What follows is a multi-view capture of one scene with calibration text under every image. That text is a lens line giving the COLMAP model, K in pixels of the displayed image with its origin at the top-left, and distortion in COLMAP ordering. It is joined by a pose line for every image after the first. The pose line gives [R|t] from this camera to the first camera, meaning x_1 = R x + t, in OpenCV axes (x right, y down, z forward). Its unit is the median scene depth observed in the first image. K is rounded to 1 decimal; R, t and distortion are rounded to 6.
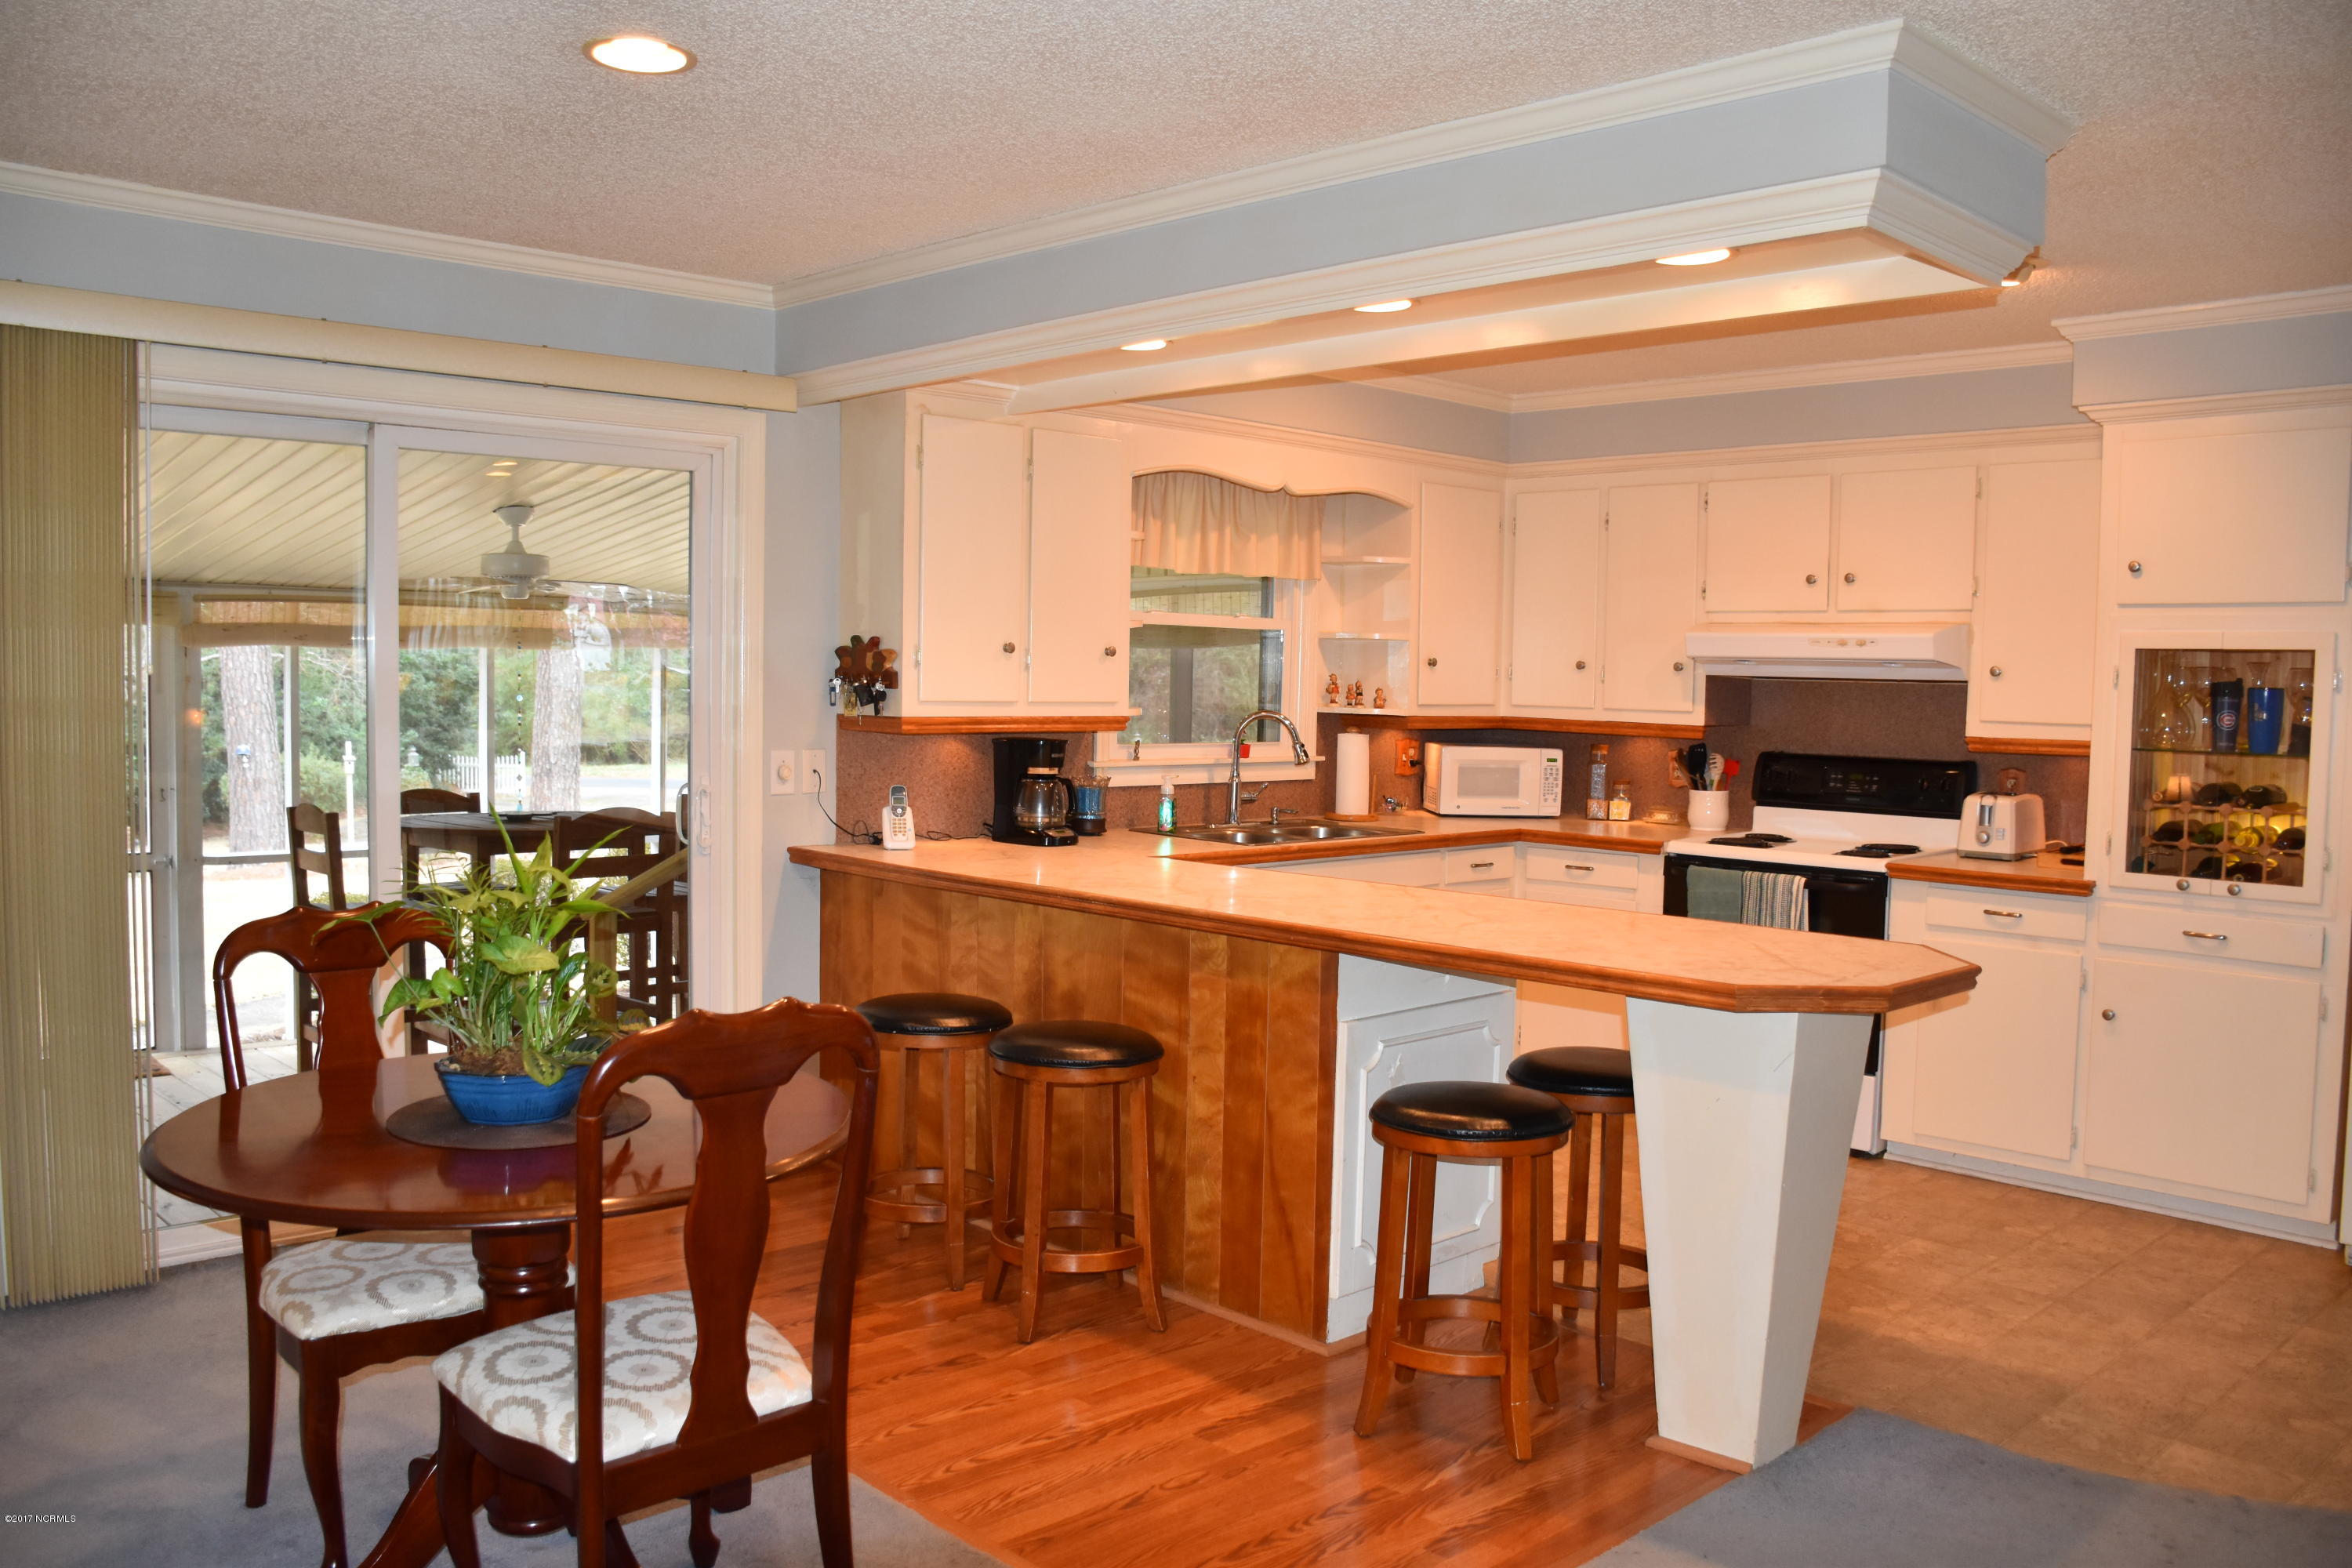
lens RADIAL K [[1858.2, 0, 1160.7], [0, 1858.2, 797.9], [0, 0, 1]] dist [-0.151560, 0.108921]
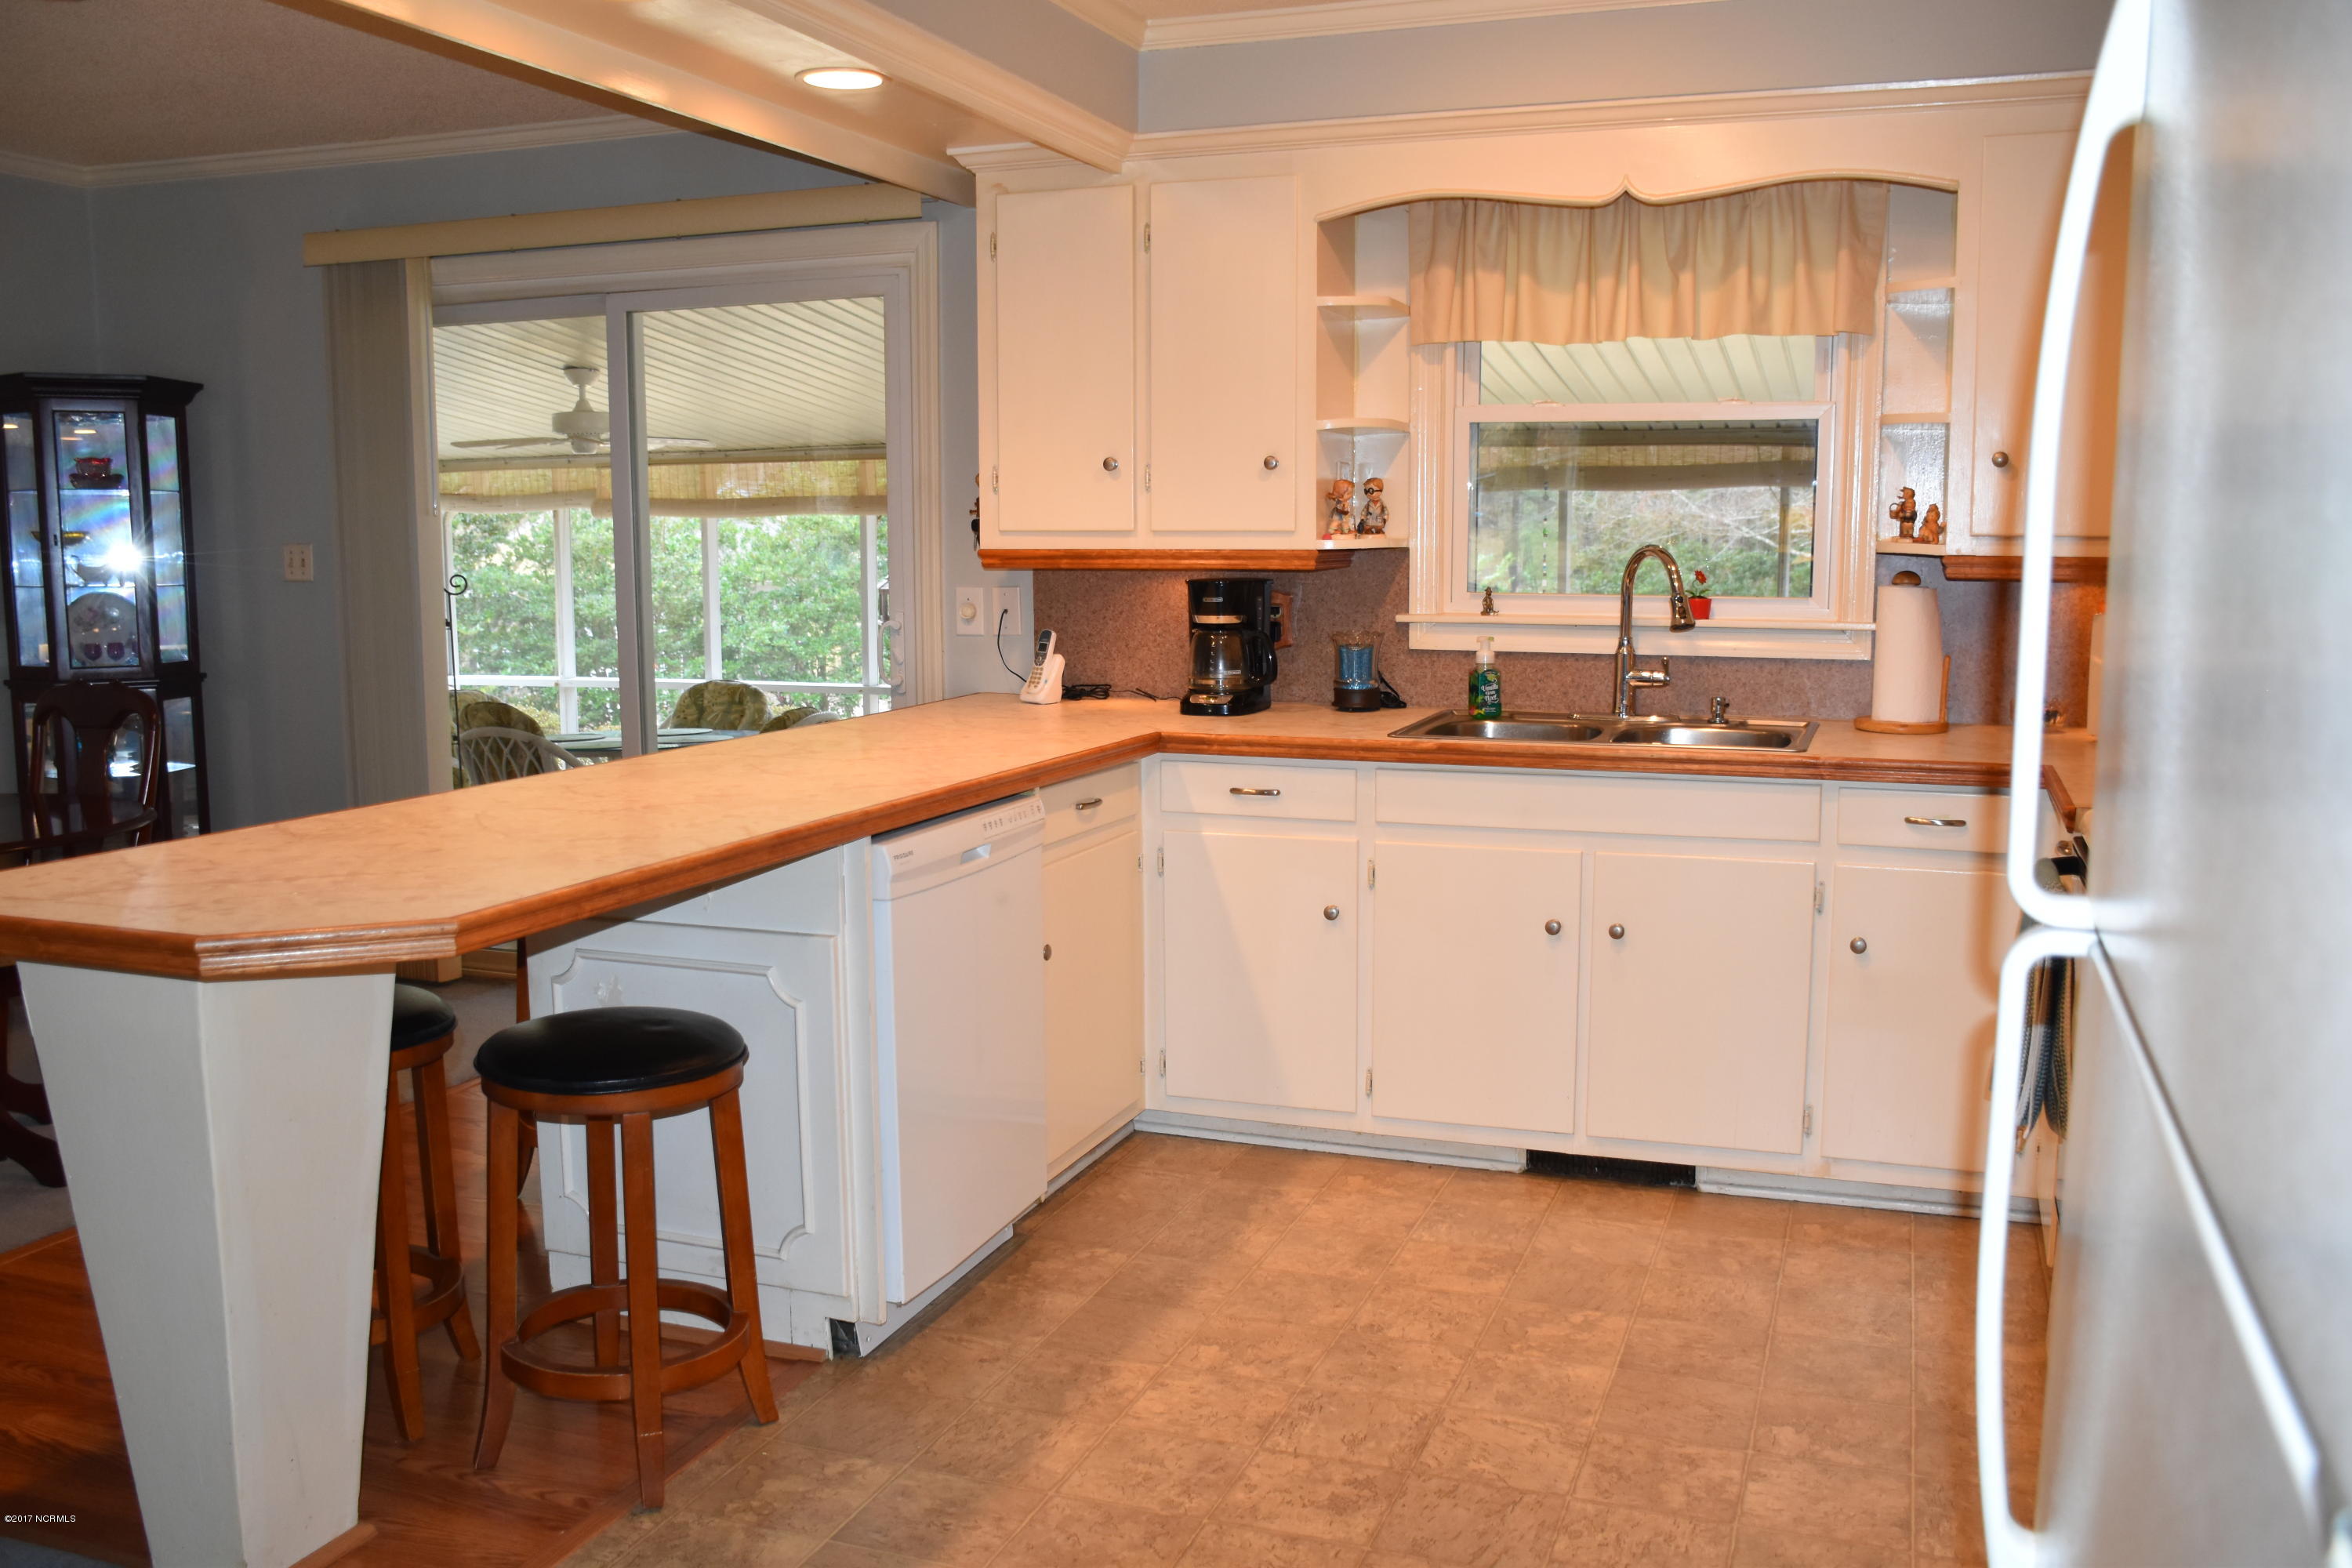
lens RADIAL K [[1969.4, 0, 1175.0], [0, 1969.4, 784.1], [0, 0, 1]] dist [-0.082884, -0.001298]
pose [[0.441179, 0.101205, -0.891694, 0.854948], [-0.046731, 0.994863, 0.089794, -0.024579], [0.896202, 0.002054, 0.443642, 0.772290]]
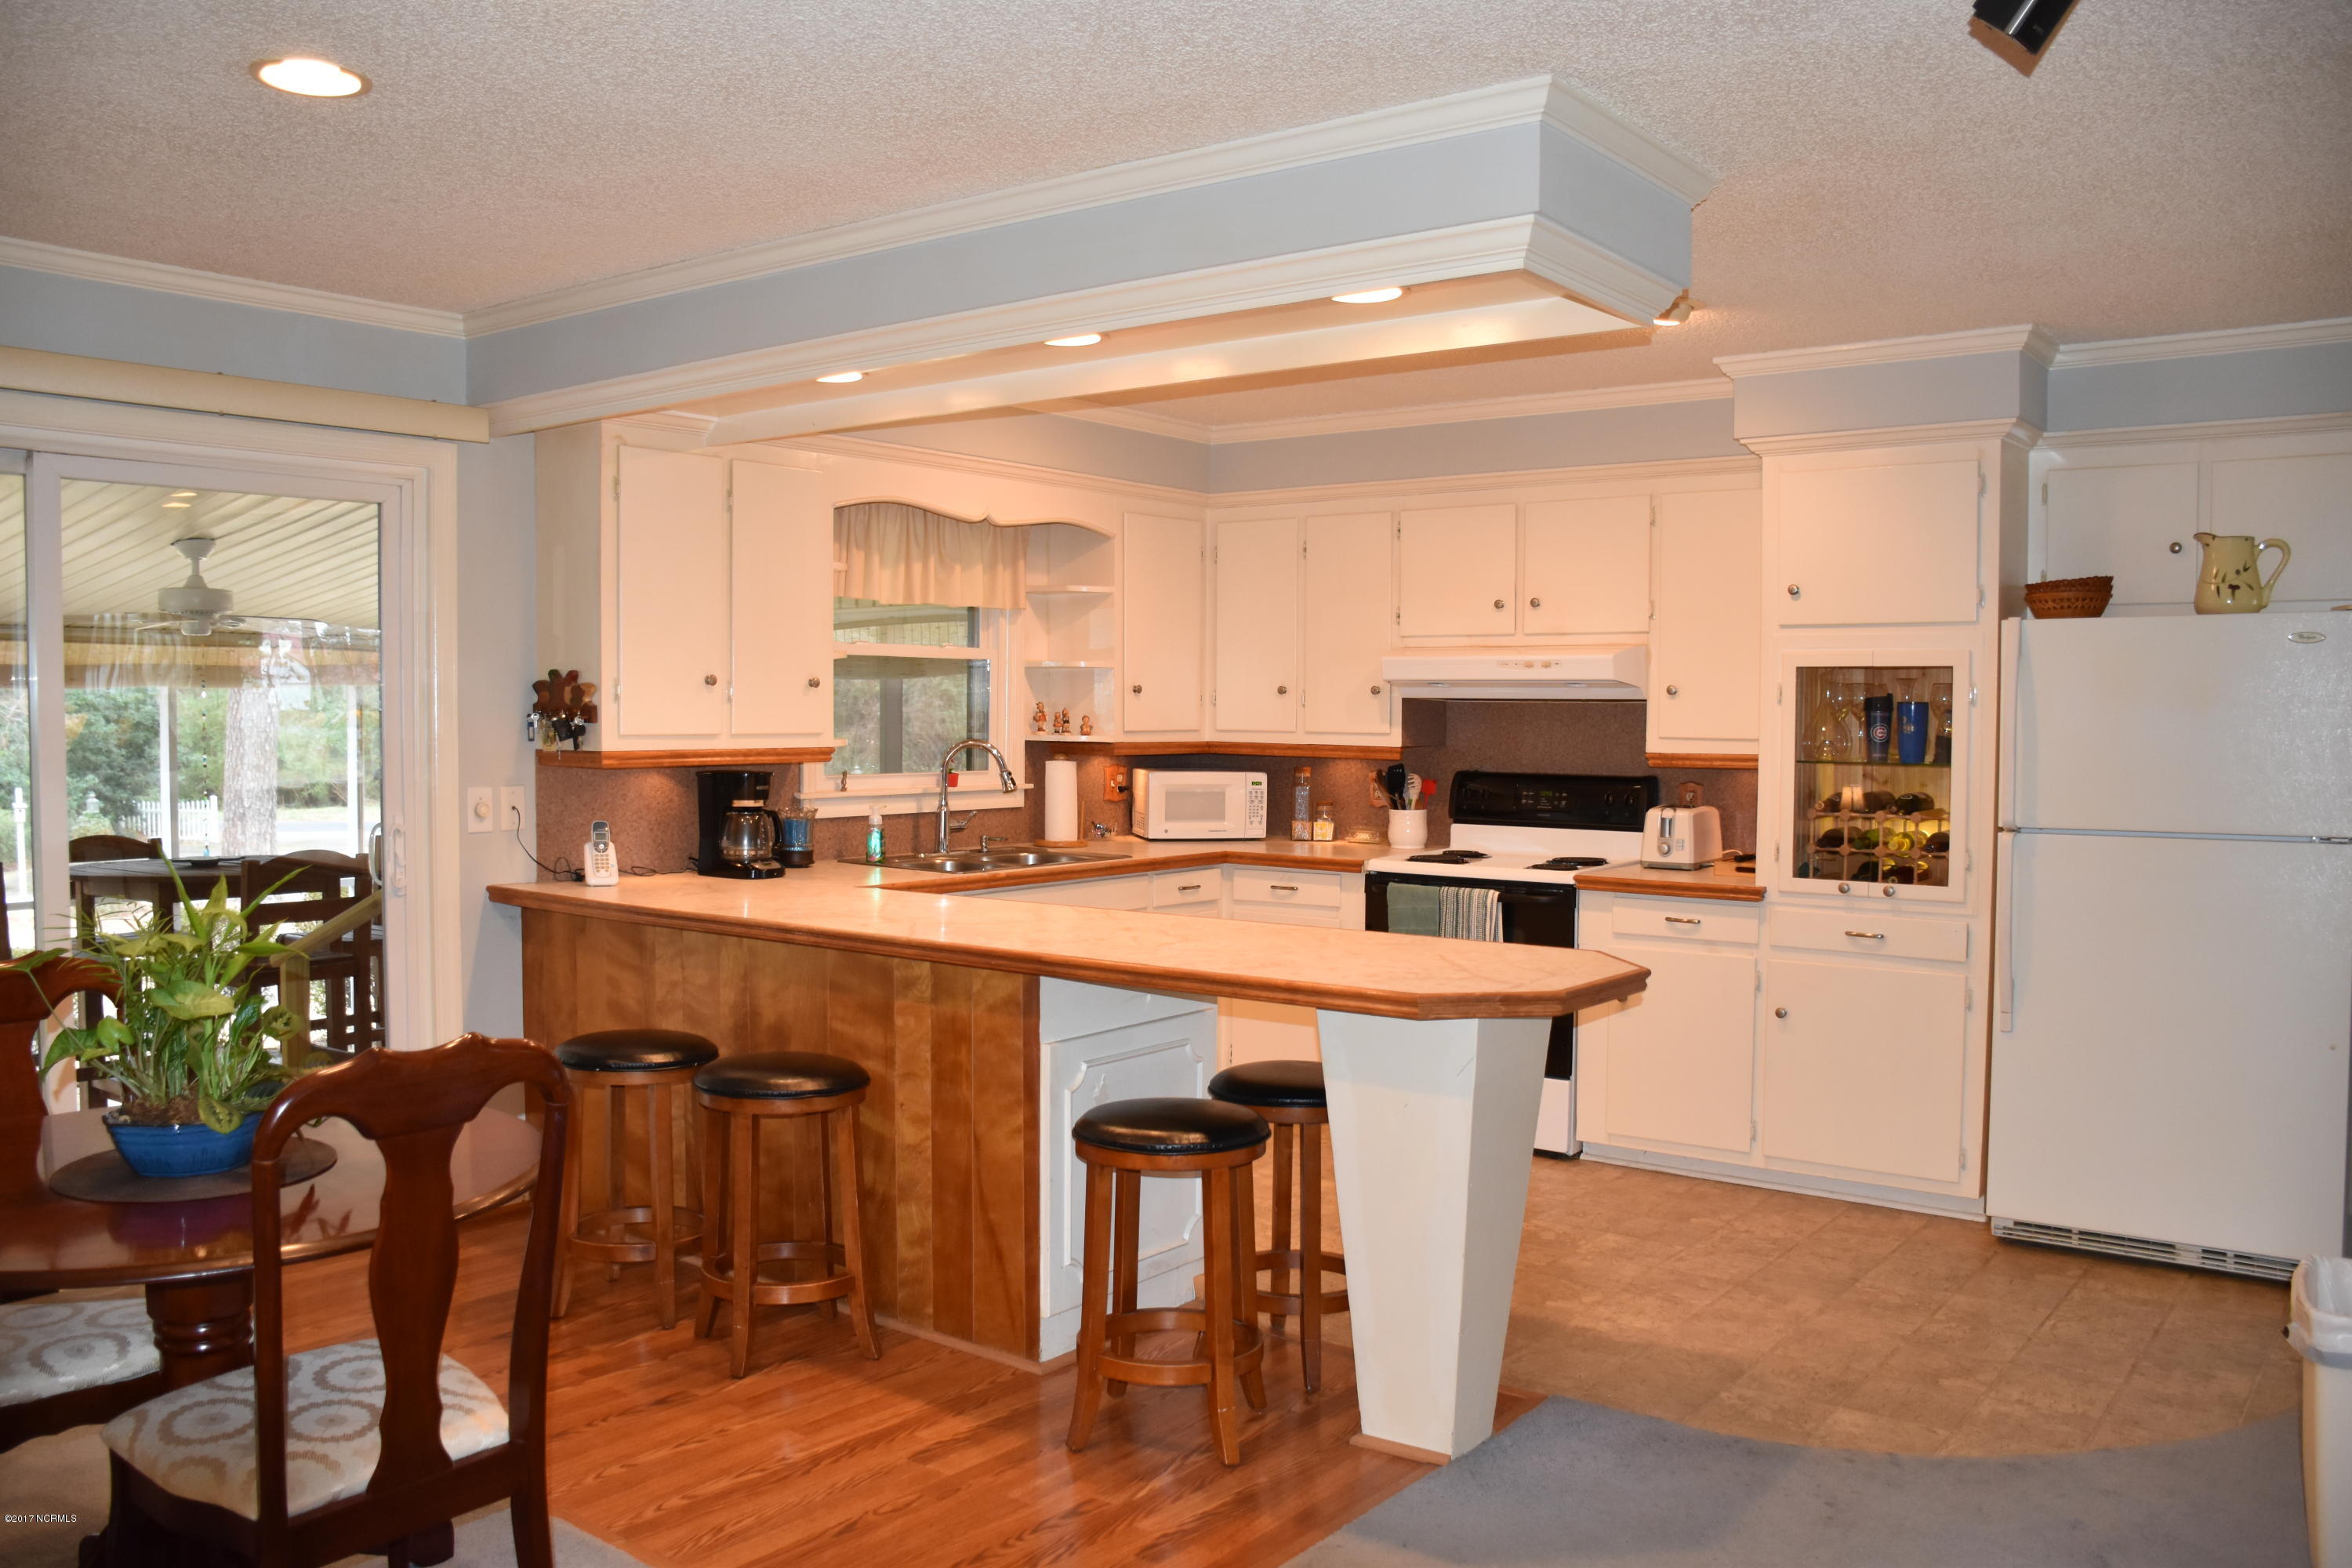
lens RADIAL K [[1858.2, 0, 1164.8], [0, 1858.2, 801.2], [0, 0, 1]] dist [-0.151560, 0.108921]
pose [[0.988531, -0.019645, 0.149735, 0.011697], [0.021772, 0.999684, -0.012578, 0.001901], [-0.149441, 0.015693, 0.988646, -0.013242]]
